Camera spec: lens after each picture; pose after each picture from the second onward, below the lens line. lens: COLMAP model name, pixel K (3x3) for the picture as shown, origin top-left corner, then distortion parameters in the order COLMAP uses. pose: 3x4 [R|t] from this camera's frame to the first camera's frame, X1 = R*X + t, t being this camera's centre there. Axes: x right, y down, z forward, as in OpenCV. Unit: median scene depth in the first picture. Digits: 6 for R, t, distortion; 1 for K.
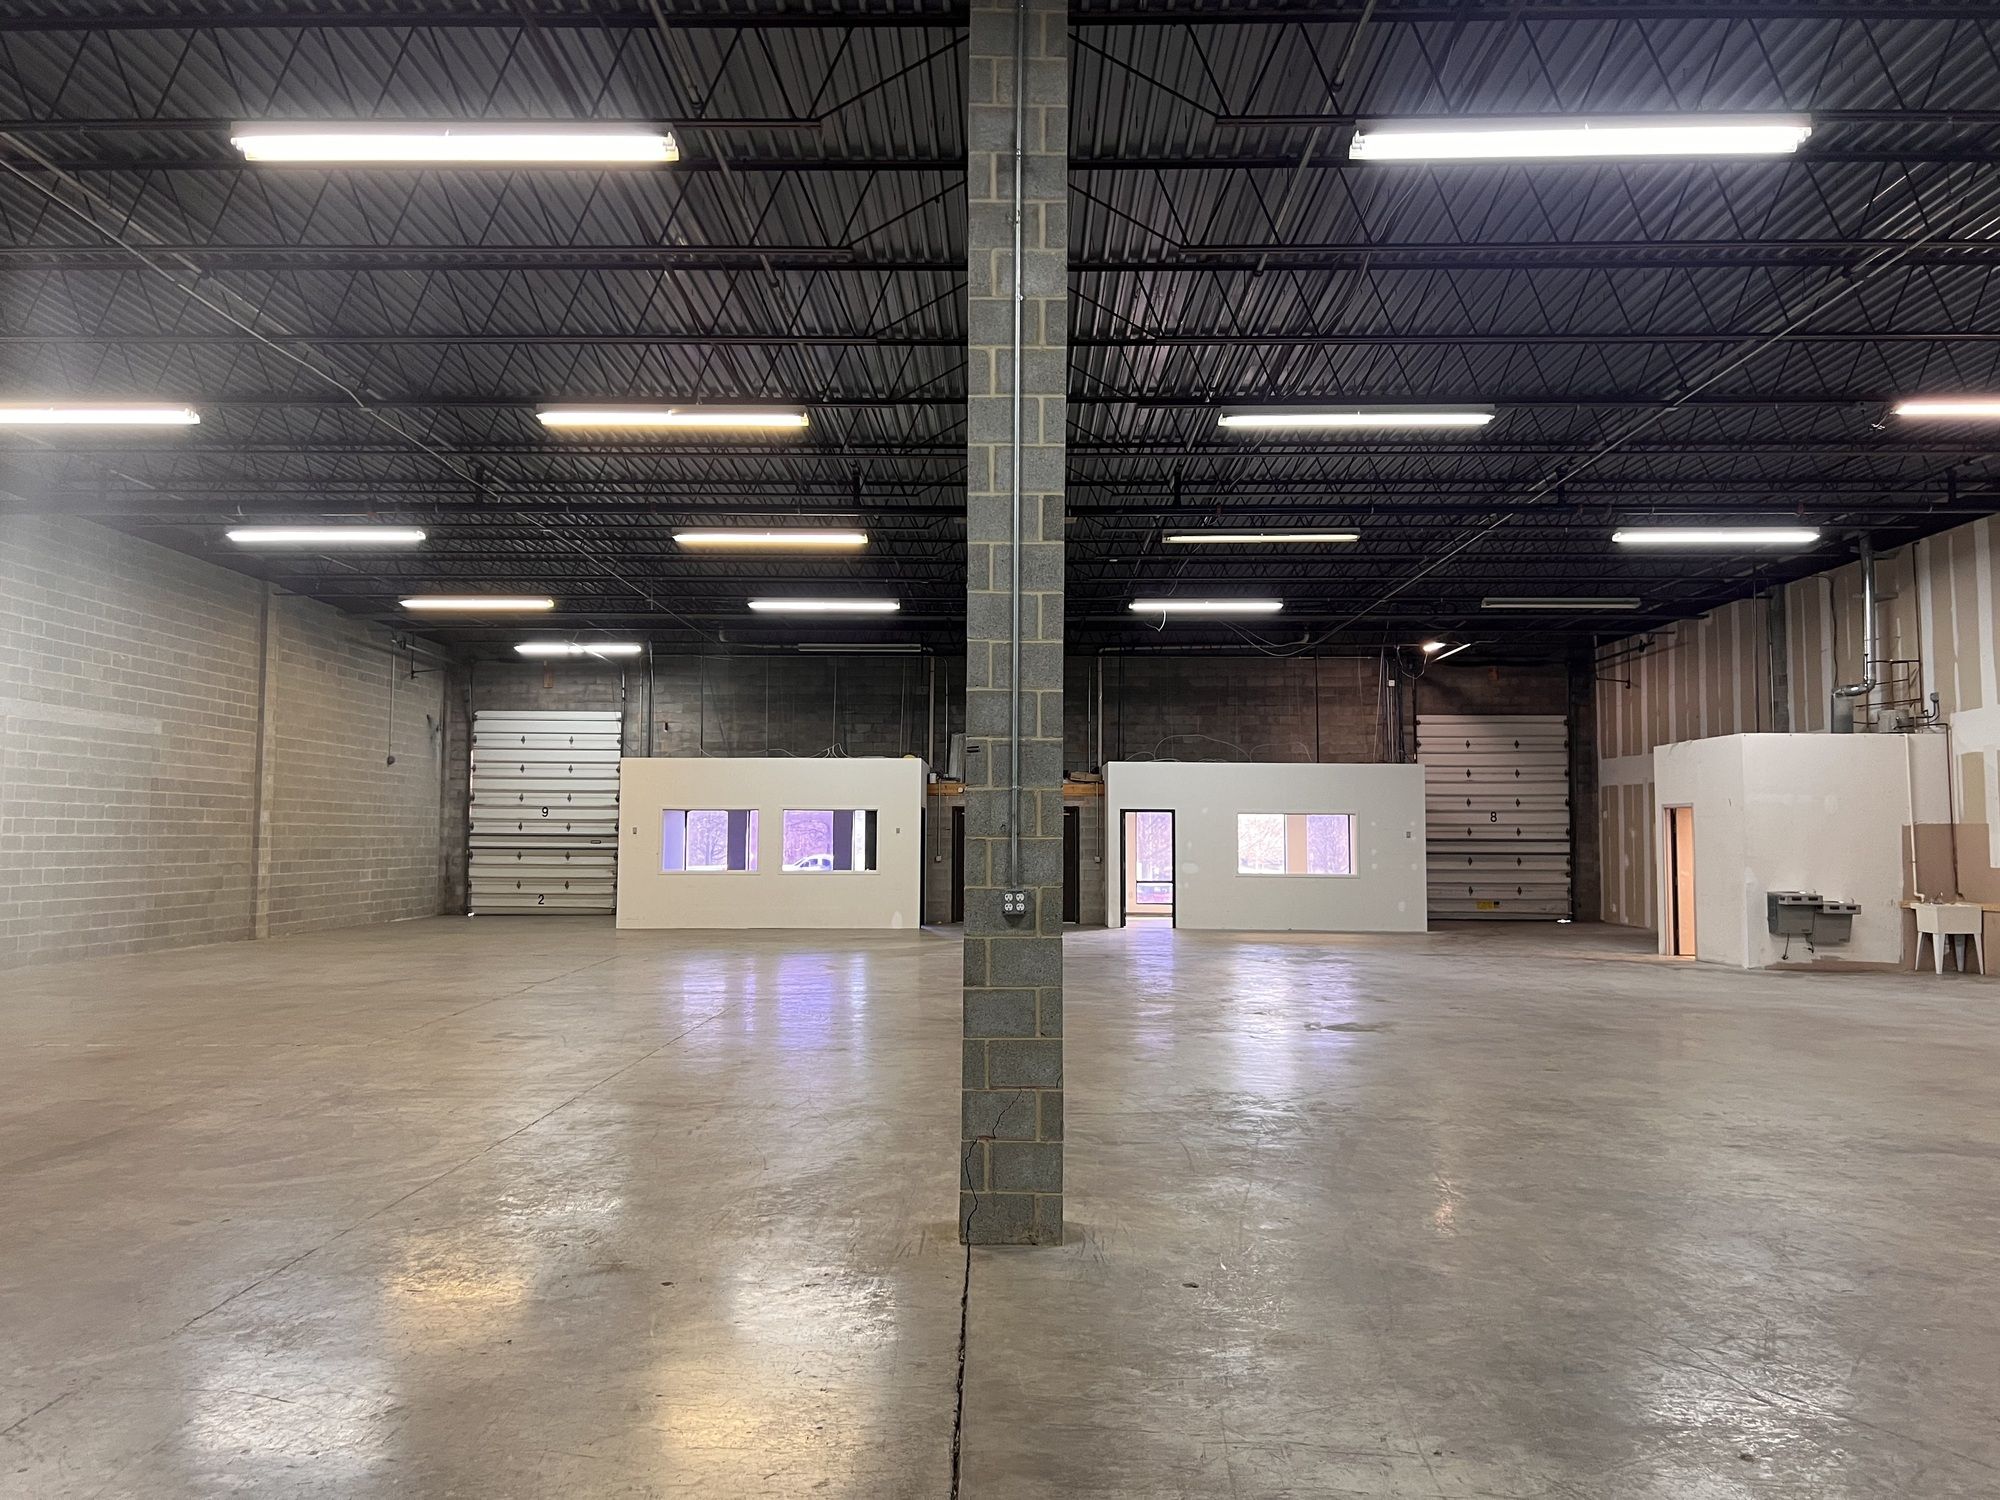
lens RADIAL K [[1500.6, 0, 997.0], [0, 1500.6, 743.0], [0, 0, 1]] dist [0.038337, 0.000076]
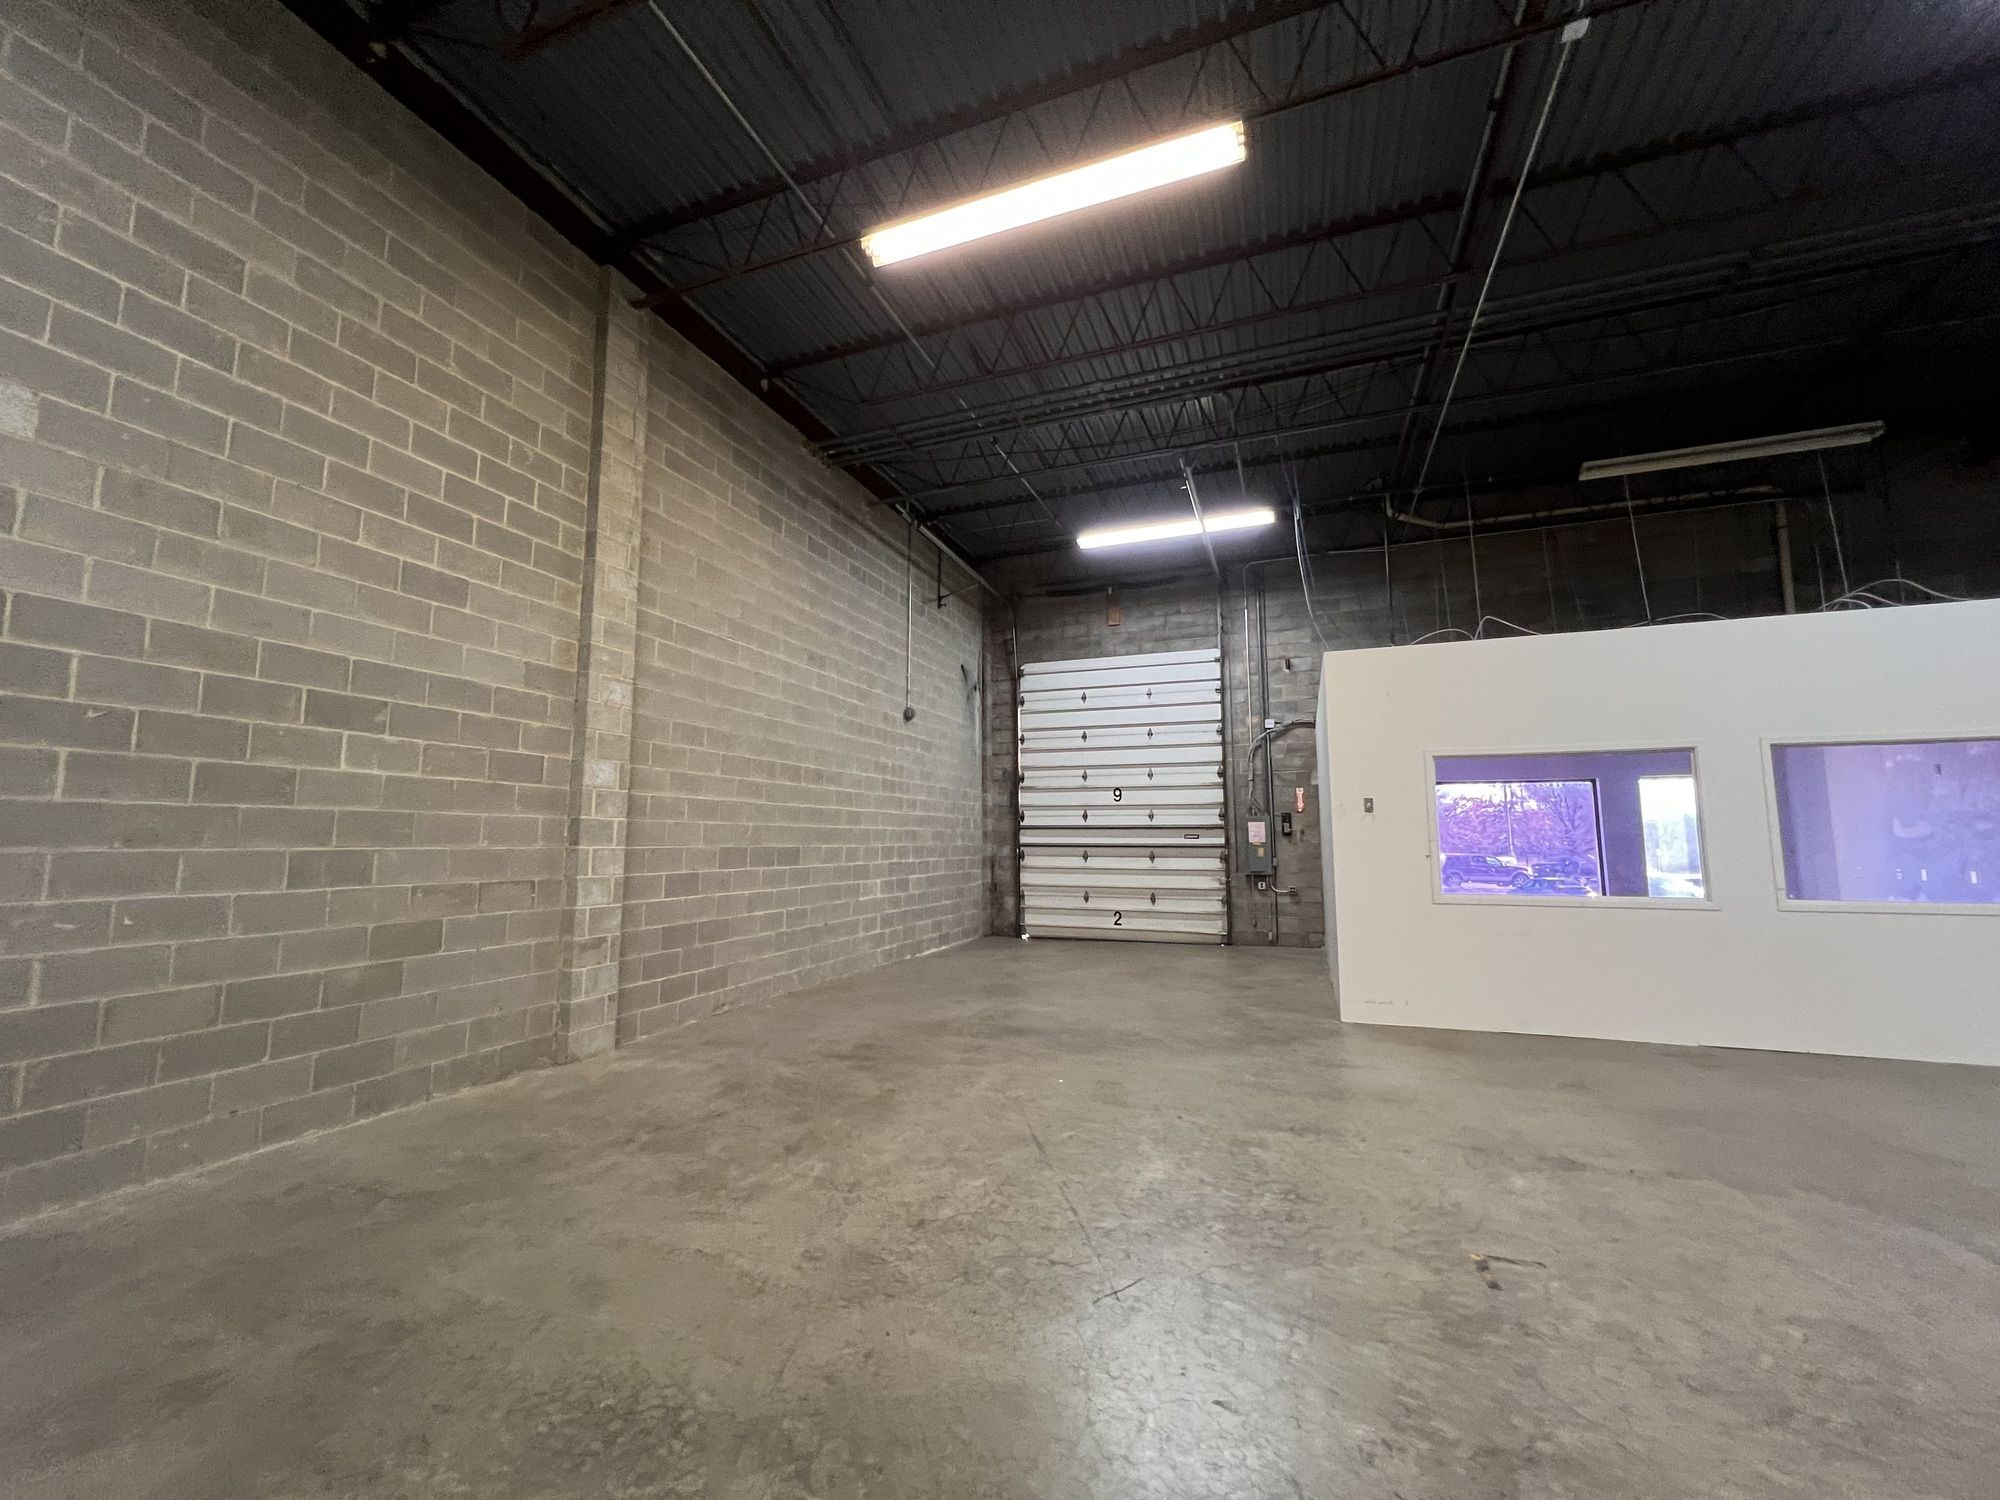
lens RADIAL K [[798.6, 0, 996.5], [0, 798.6, 751.8], [0, 0, 1]] dist [-0.001243, 0.000034]
pose [[0.939752, -0.045861, -0.338766, -0.253770], [0.029072, 0.998092, -0.054472, 0.050143], [0.340618, 0.041342, 0.939293, 0.703631]]
